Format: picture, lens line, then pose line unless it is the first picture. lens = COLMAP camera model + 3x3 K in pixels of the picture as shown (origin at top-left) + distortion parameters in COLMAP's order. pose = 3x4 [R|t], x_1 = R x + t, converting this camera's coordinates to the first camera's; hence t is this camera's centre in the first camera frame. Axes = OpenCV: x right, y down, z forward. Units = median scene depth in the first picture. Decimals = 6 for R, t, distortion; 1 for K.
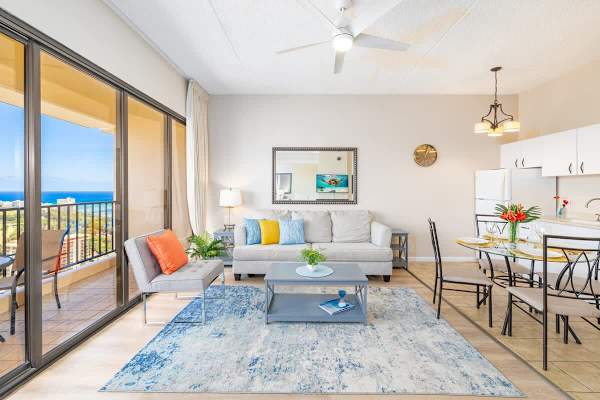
lens RADIAL K [[258.9, 0, 310.6], [0, 258.9, 188.4], [0, 0, 1]] dist [-0.000859, -0.000108]
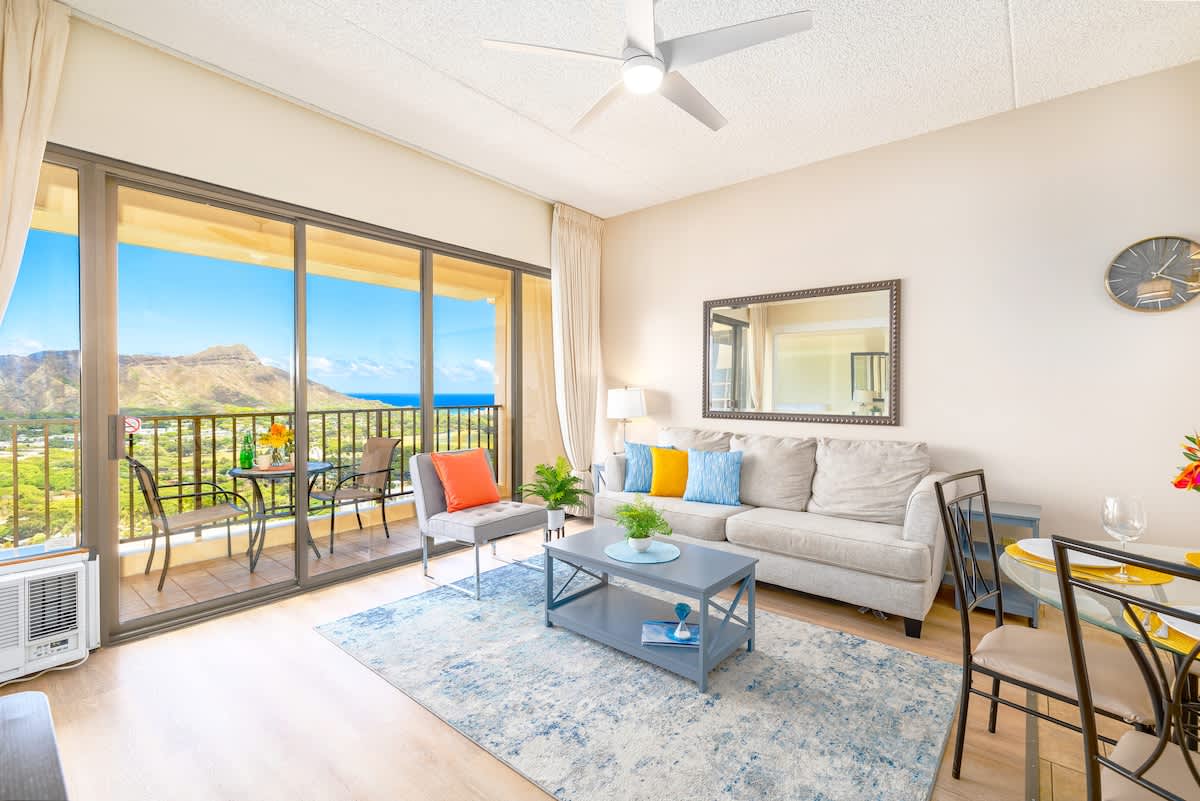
lens RADIAL K [[542.0, 0, 600.0], [0, 542.0, 390.4], [0, 0, 1]] dist [0.001772, 0.000048]
pose [[0.762798, 0.000579, -0.646637, 0.465330], [0.000399, 0.999999, 0.001366, 0.009279], [0.646637, -0.001300, 0.762797, 0.124396]]
